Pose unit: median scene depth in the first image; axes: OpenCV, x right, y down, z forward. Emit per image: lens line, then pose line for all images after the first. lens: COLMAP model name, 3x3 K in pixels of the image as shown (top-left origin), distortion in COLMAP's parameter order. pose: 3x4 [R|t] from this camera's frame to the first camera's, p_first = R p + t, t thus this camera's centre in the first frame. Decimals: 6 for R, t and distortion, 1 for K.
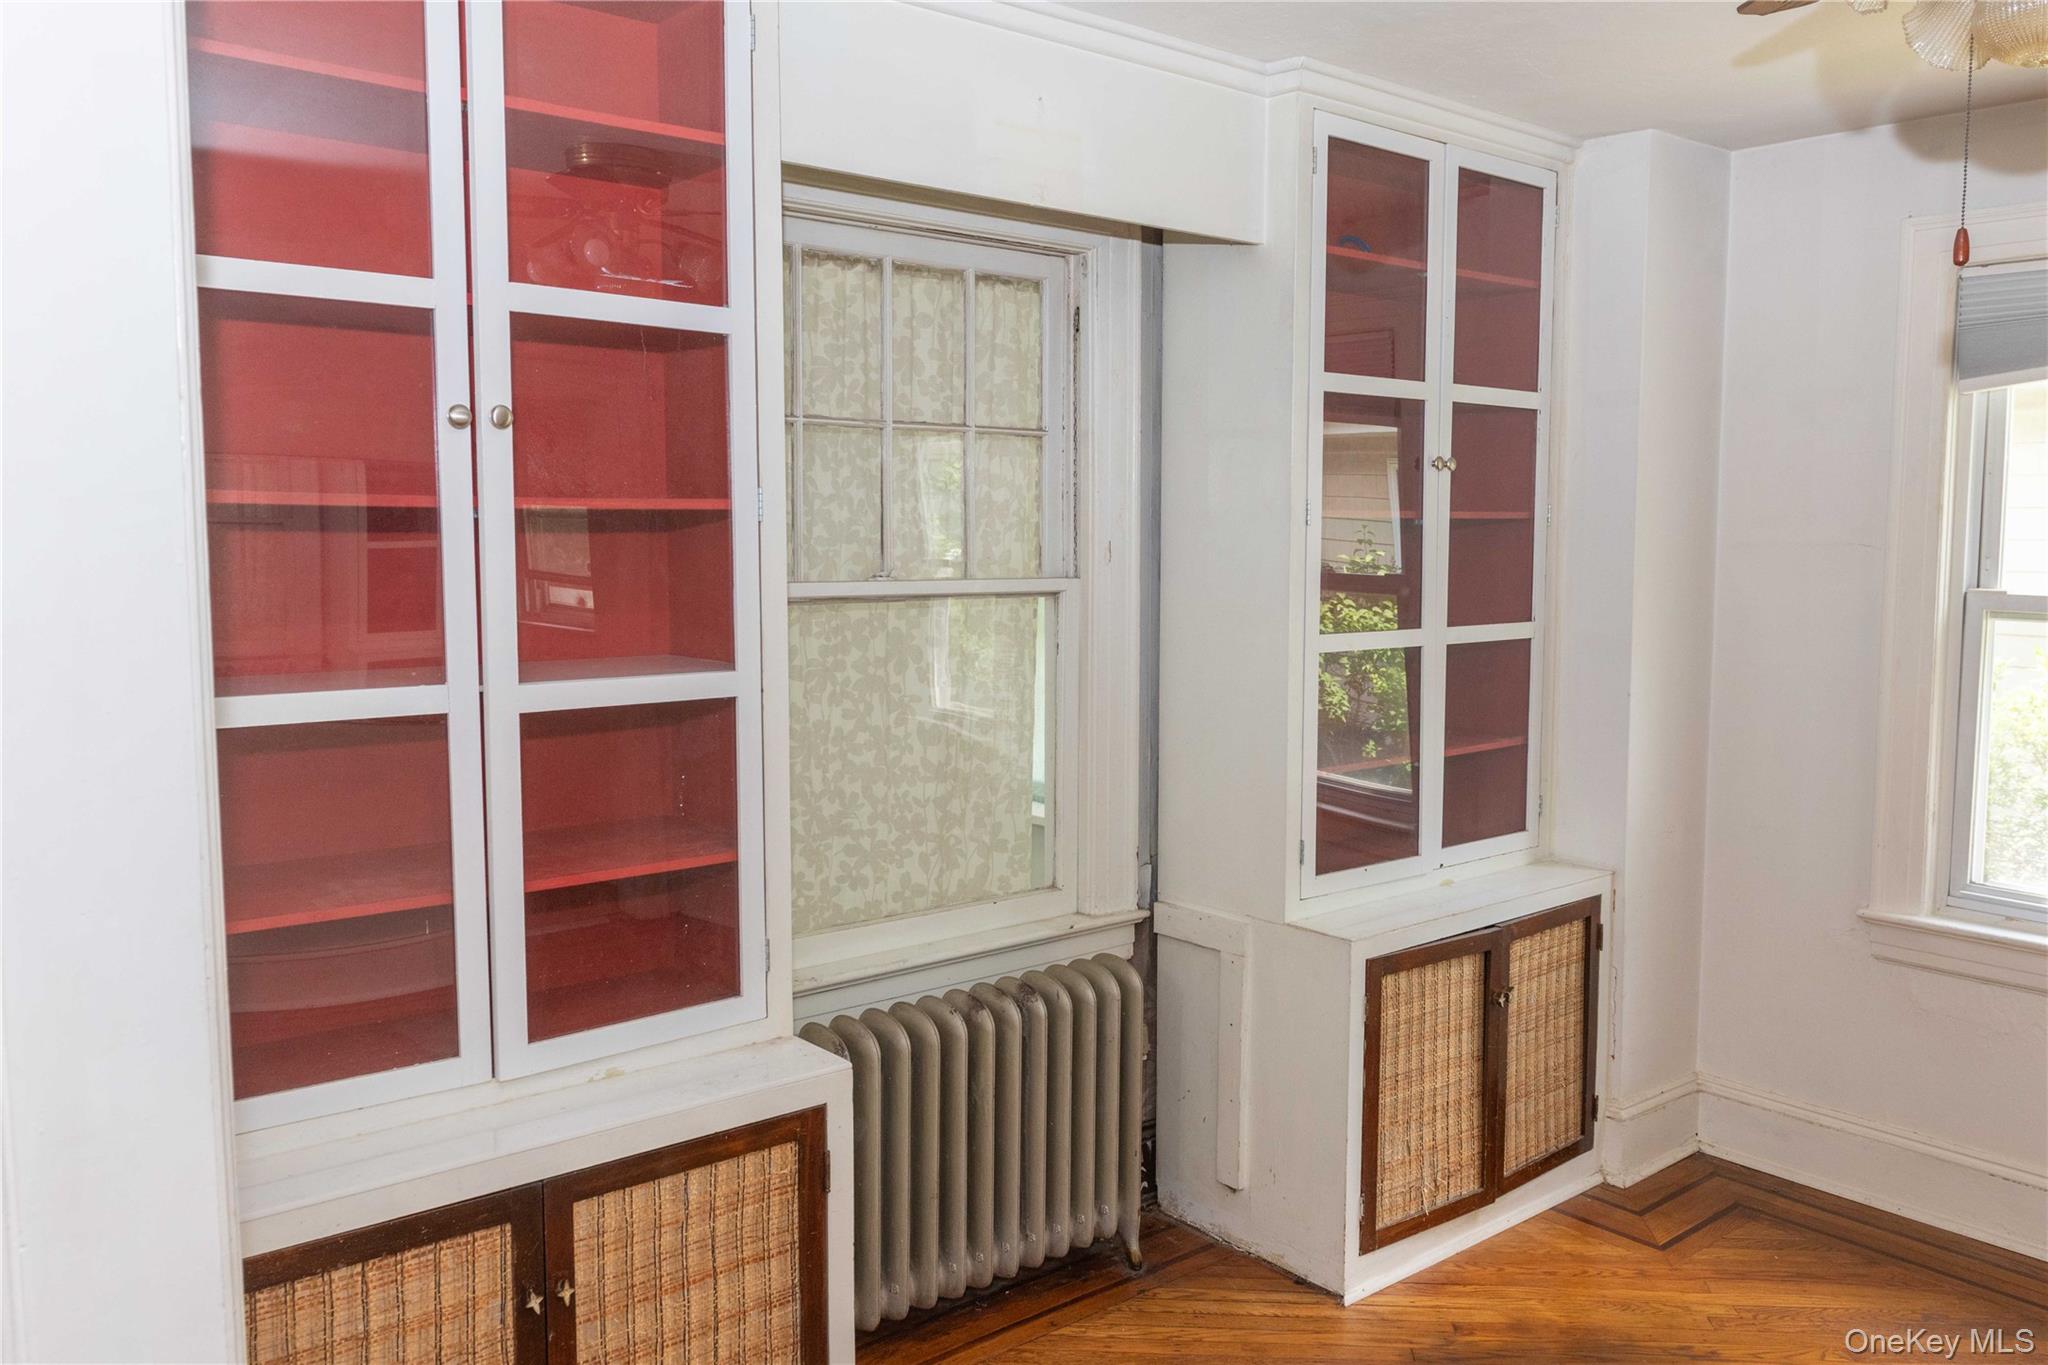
lens RADIAL K [[1576.6, 0, 1024.4], [0, 1576.6, 674.2], [0, 0, 1]] dist [-0.006248, -0.006279]
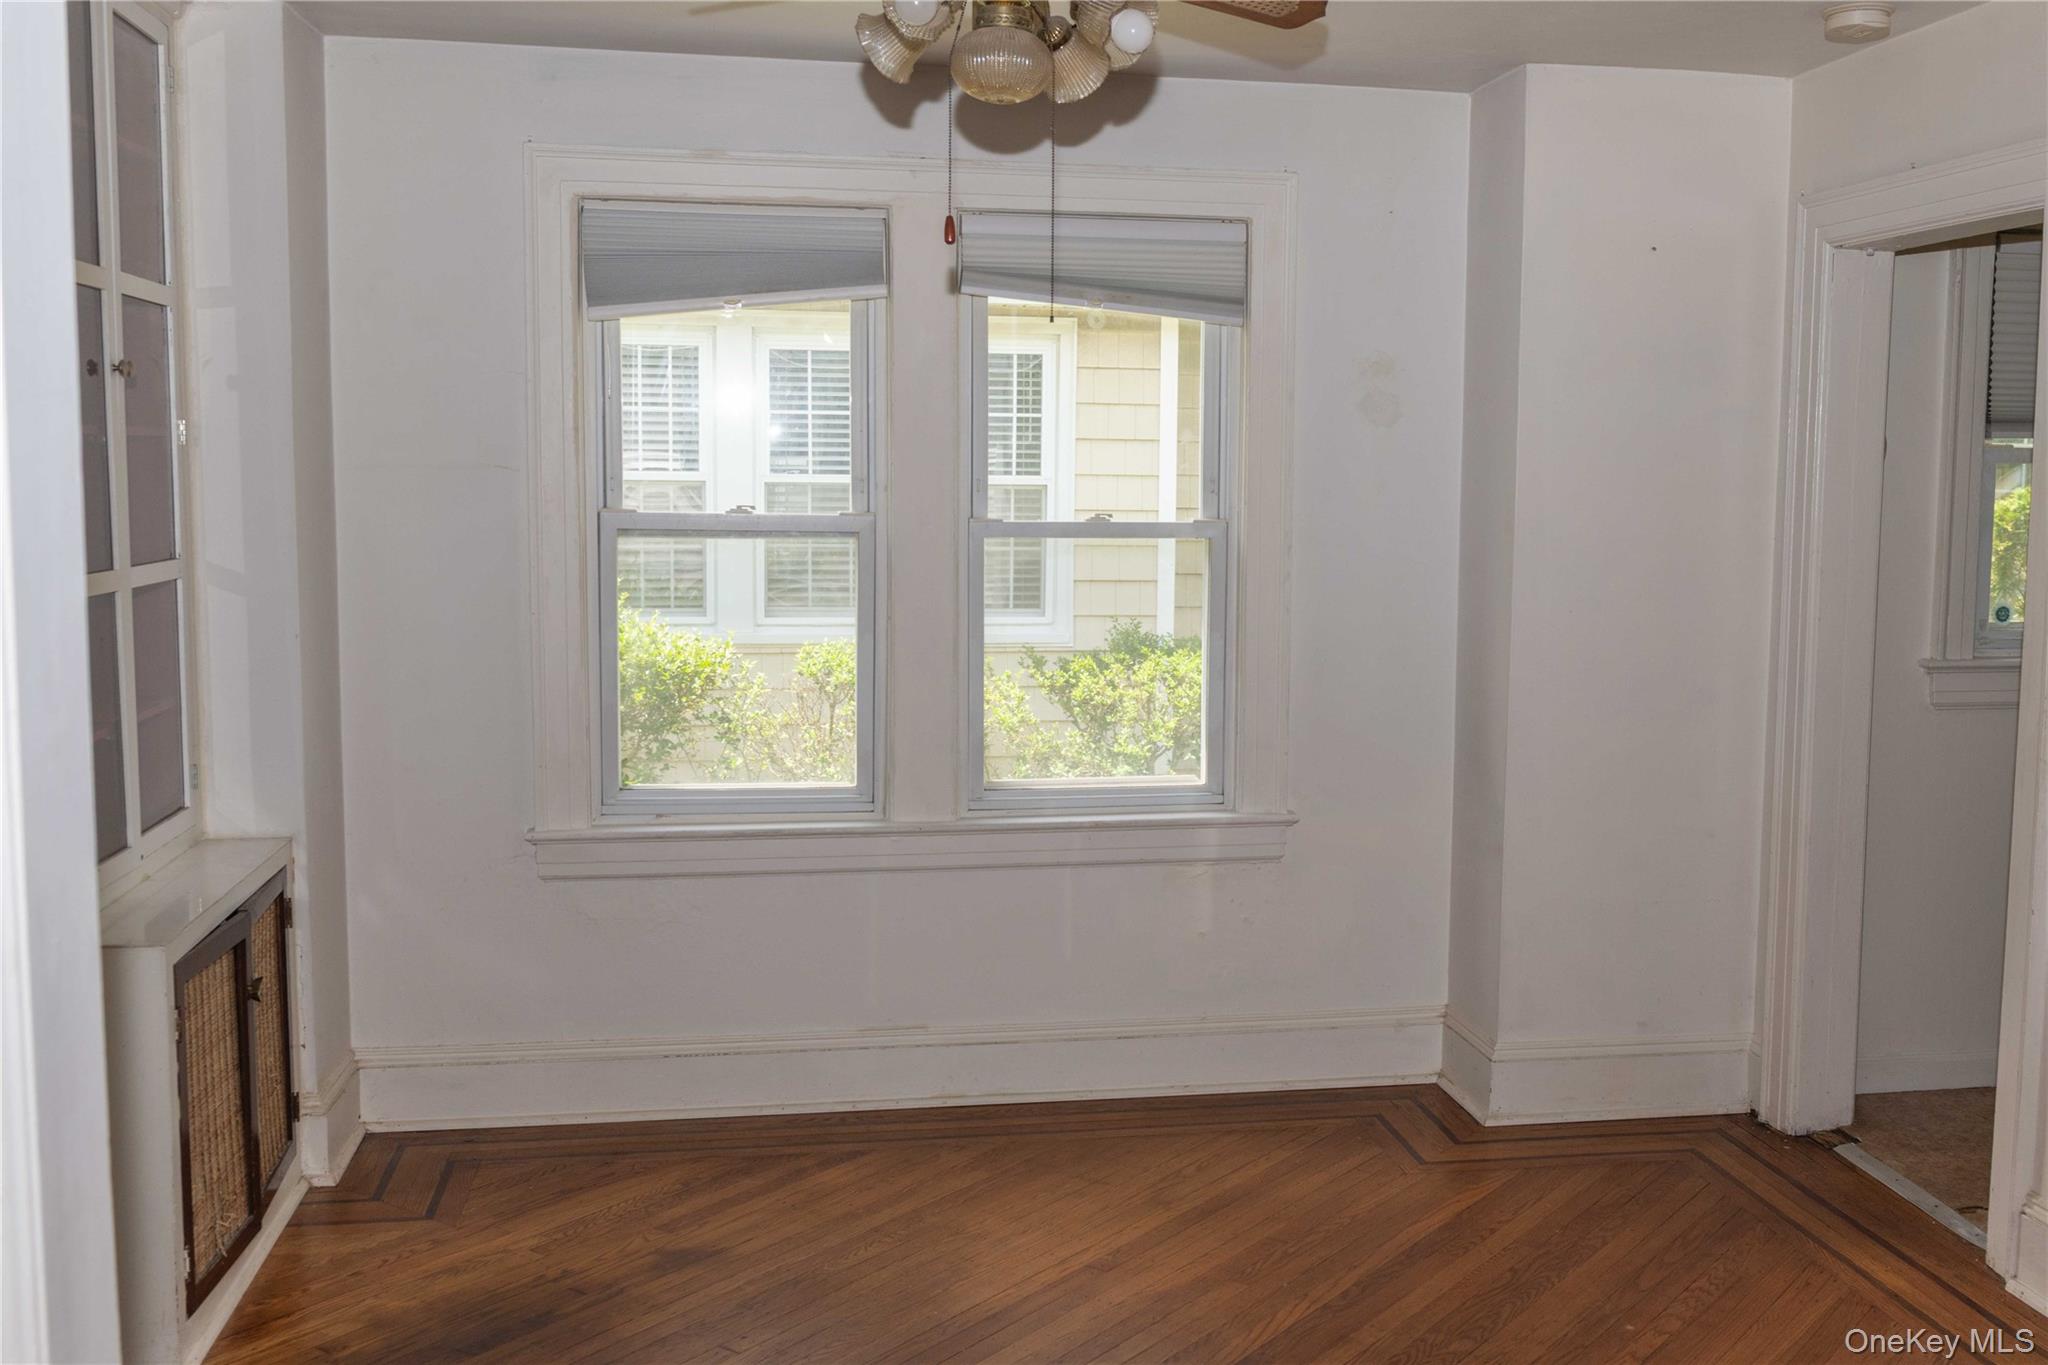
lens RADIAL K [[2107.0, 0, 1026.2], [0, 2107.0, 683.8], [0, 0, 1]] dist [-0.011224, 0.000000]
pose [[0.529068, -0.088005, 0.844004, -0.452422], [0.073706, 0.995615, 0.057610, 0.001802], [-0.845372, 0.031728, 0.533235, 0.019332]]
